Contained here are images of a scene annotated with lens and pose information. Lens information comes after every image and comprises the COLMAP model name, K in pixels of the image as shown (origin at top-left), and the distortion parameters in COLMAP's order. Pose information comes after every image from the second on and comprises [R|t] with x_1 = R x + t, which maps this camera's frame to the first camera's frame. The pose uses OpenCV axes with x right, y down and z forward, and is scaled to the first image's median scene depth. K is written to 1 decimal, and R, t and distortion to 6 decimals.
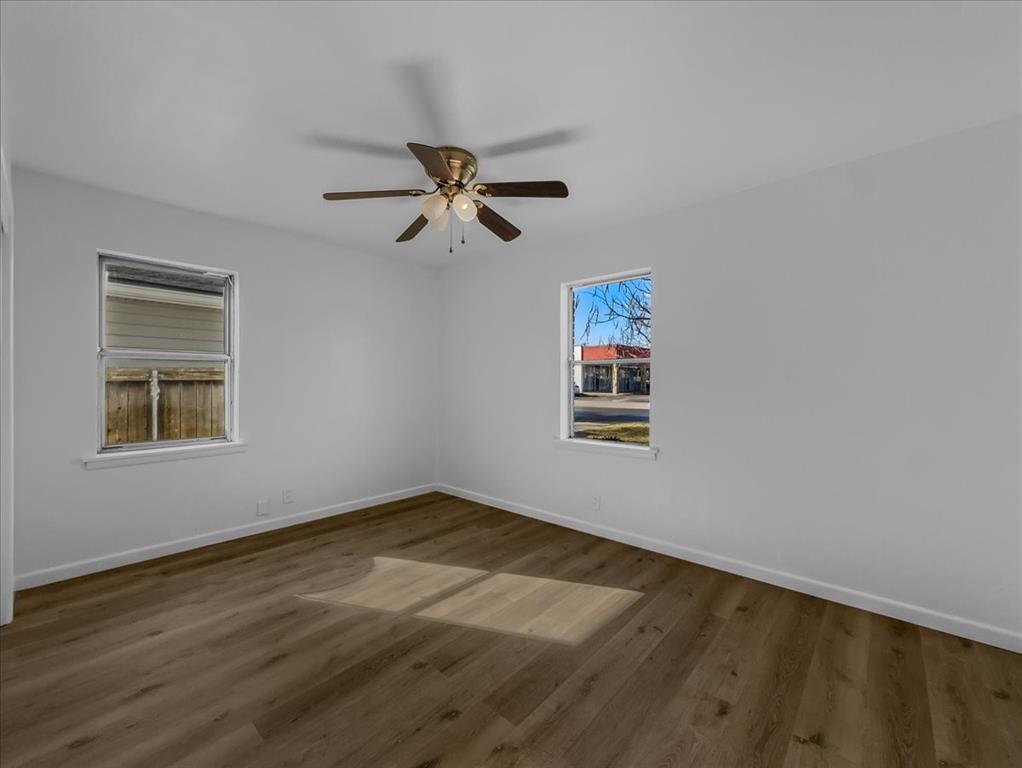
lens RADIAL K [[594.3, 0, 351.7], [0, 594.3, 386.1], [0, 0, 1]] dist [-0.000048, -0.000434]
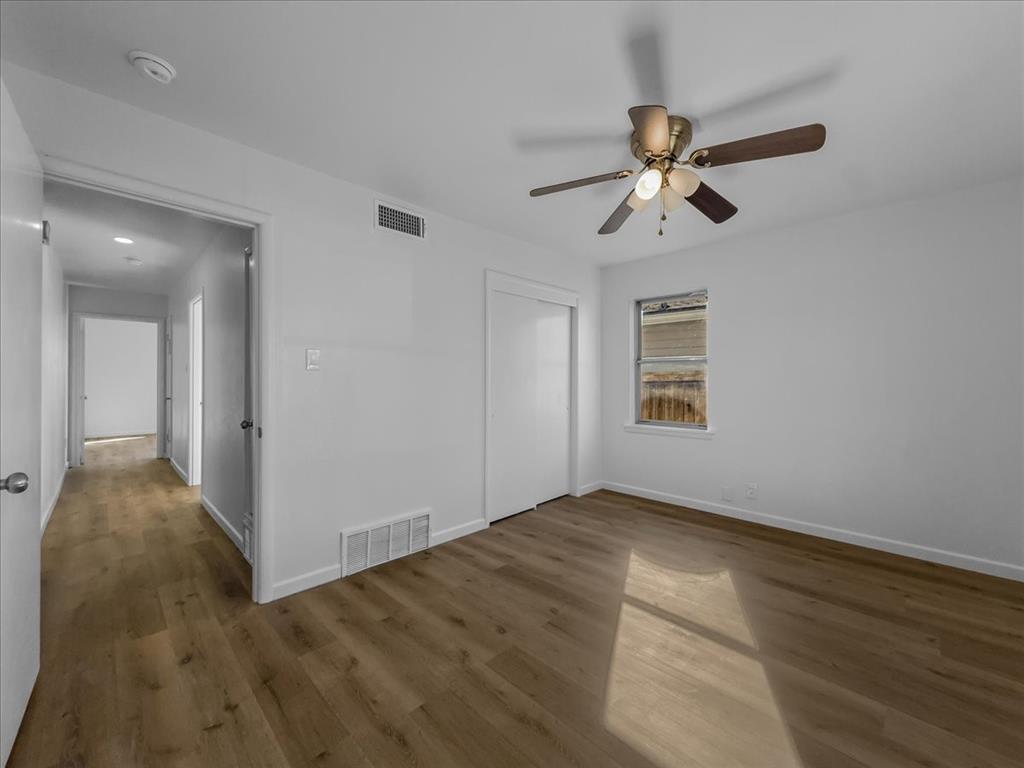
lens RADIAL K [[392.1, 0, 510.0], [0, 392.1, 381.1], [0, 0, 1]] dist [-0.000096, -0.000017]
pose [[-0.051258, 0.003487, -0.998679, 0.881724], [-0.009042, 0.999951, 0.003956, -0.016536], [0.998644, 0.009233, -0.051224, 0.882432]]
